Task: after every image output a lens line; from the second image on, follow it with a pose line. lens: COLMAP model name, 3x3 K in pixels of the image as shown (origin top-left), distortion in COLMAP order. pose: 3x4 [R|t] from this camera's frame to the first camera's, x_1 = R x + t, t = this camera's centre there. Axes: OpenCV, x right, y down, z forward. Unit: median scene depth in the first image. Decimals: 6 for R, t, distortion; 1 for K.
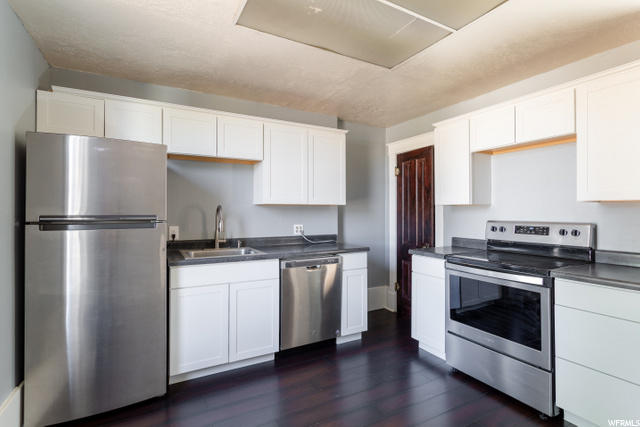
lens RADIAL K [[311.6, 0, 319.0], [0, 311.6, 210.6], [0, 0, 1]] dist [-0.000170, 0.000962]
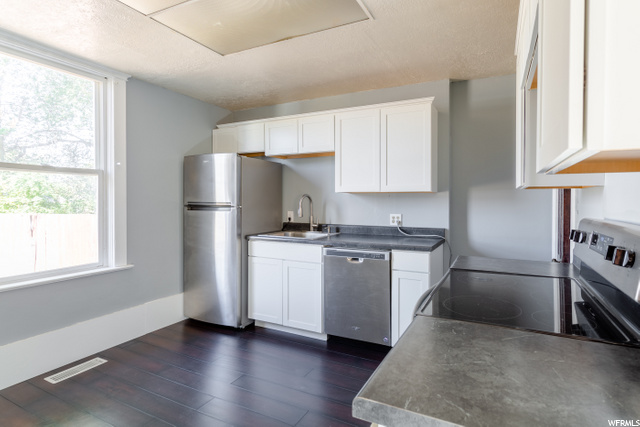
lens RADIAL K [[311.6, 0, 324.0], [0, 311.6, 203.8], [0, 0, 1]] dist [-0.000170, 0.000962]
pose [[0.589094, 0.011366, -0.807984, 0.713276], [0.002439, 0.999872, 0.015844, 0.000002], [0.808061, -0.011304, 0.588991, 0.390513]]
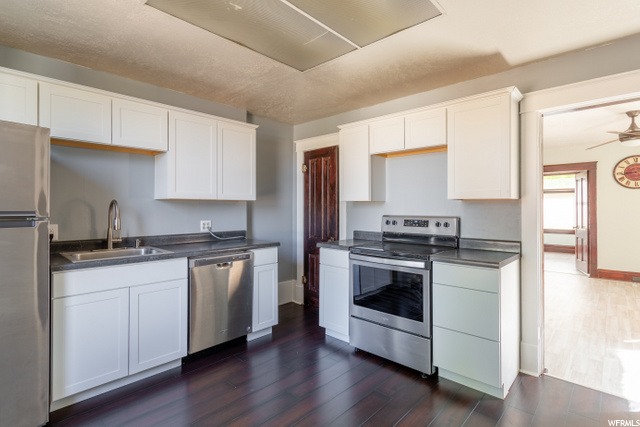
lens RADIAL K [[311.6, 0, 329.0], [0, 311.6, 206.5], [0, 0, 1]] dist [-0.000170, 0.000962]
pose [[0.946117, 0.002797, 0.323813, -0.023555], [-0.003387, 0.999993, 0.001260, -0.000831], [-0.323808, -0.002289, 0.946120, -0.024010]]
